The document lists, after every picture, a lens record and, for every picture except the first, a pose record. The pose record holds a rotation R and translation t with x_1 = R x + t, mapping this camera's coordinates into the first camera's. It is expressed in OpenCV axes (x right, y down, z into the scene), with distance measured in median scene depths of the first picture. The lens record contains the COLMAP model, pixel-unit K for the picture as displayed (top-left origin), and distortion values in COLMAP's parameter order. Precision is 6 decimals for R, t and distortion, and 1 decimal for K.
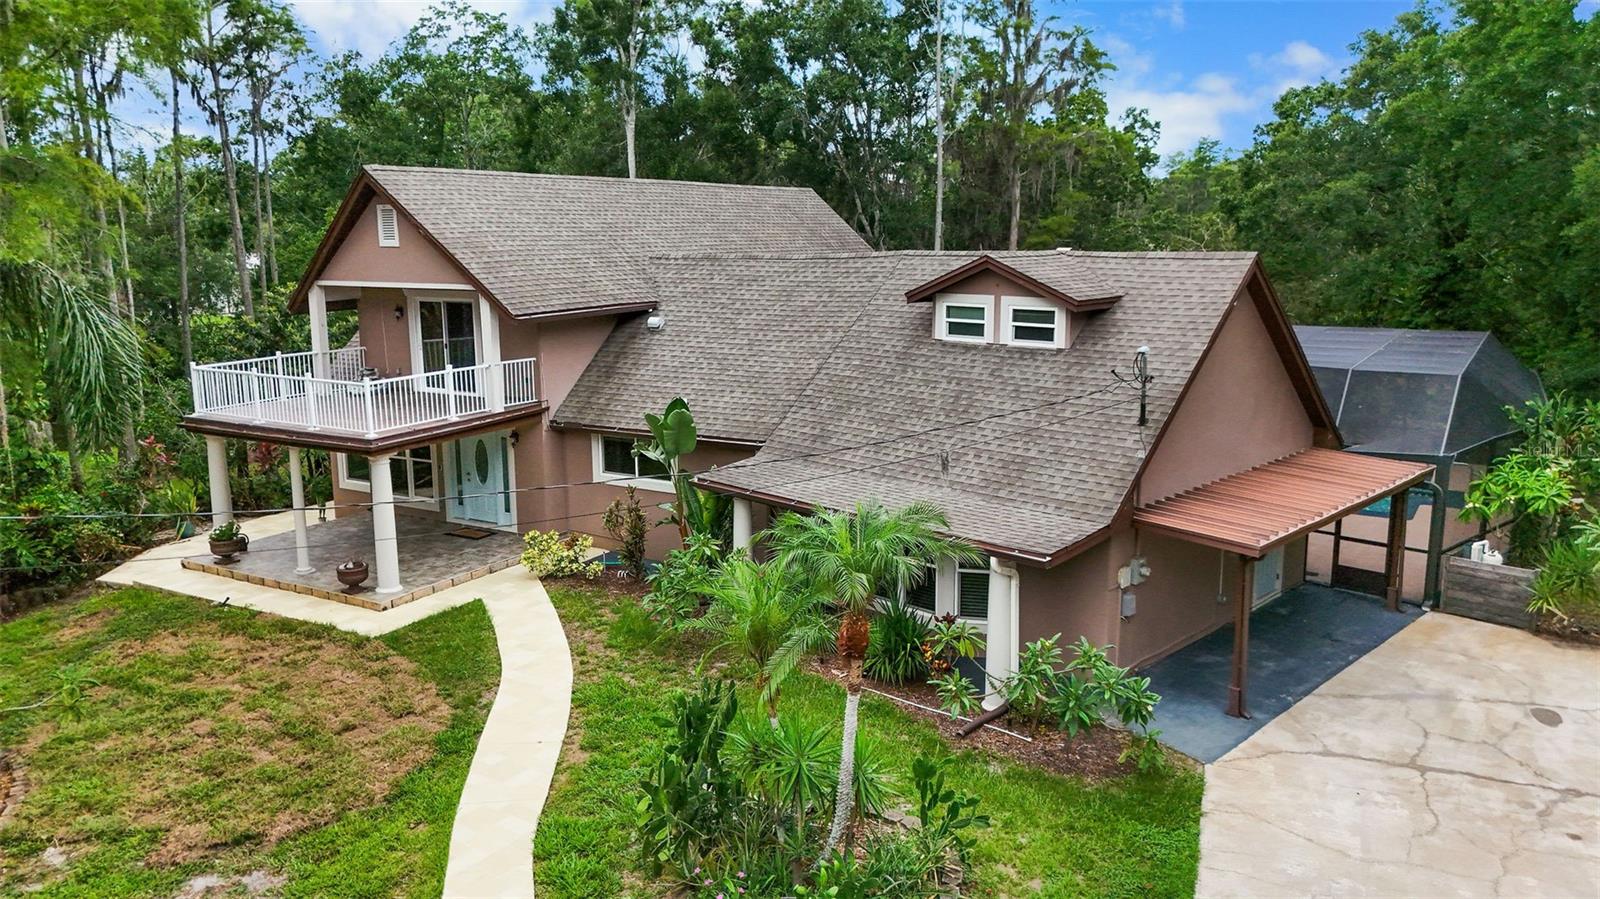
lens RADIAL K [[1182.3, 0, 803.0], [0, 1182.3, 446.8], [0, 0, 1]] dist [0.073911, -0.075571]
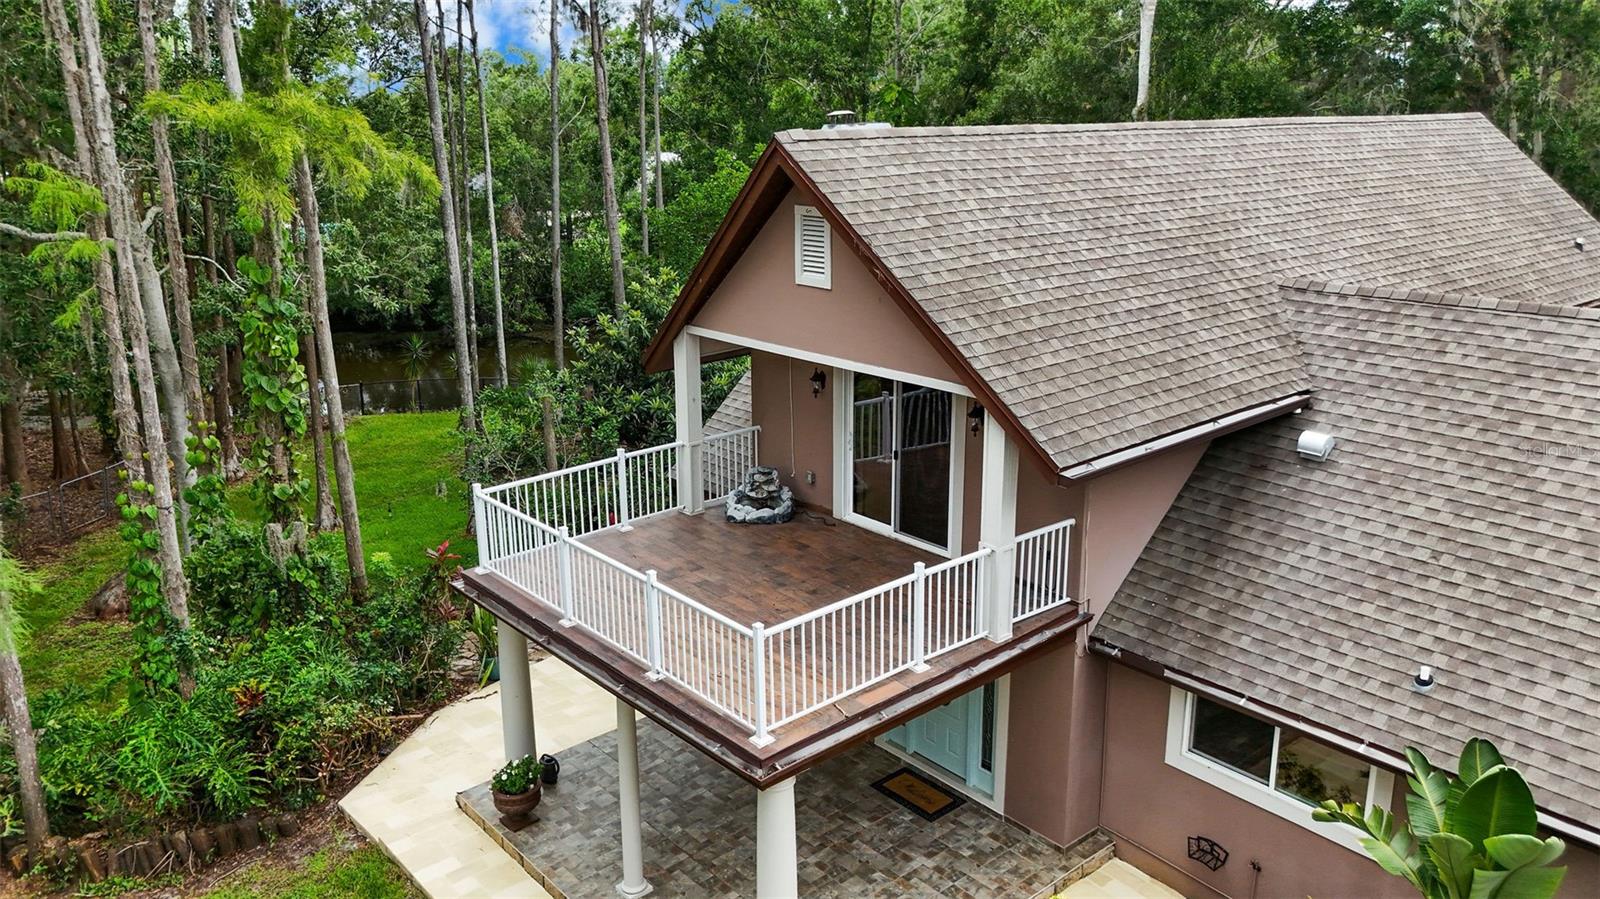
lens RADIAL K [[1181.8, 0, 804.9], [0, 1181.8, 447.7], [0, 0, 1]] dist [0.076318, -0.081959]
pose [[0.951247, 0.086742, -0.295980, -0.216692], [-0.057595, 0.992715, 0.105825, -0.173881], [0.303004, -0.083619, 0.949314, 0.569155]]
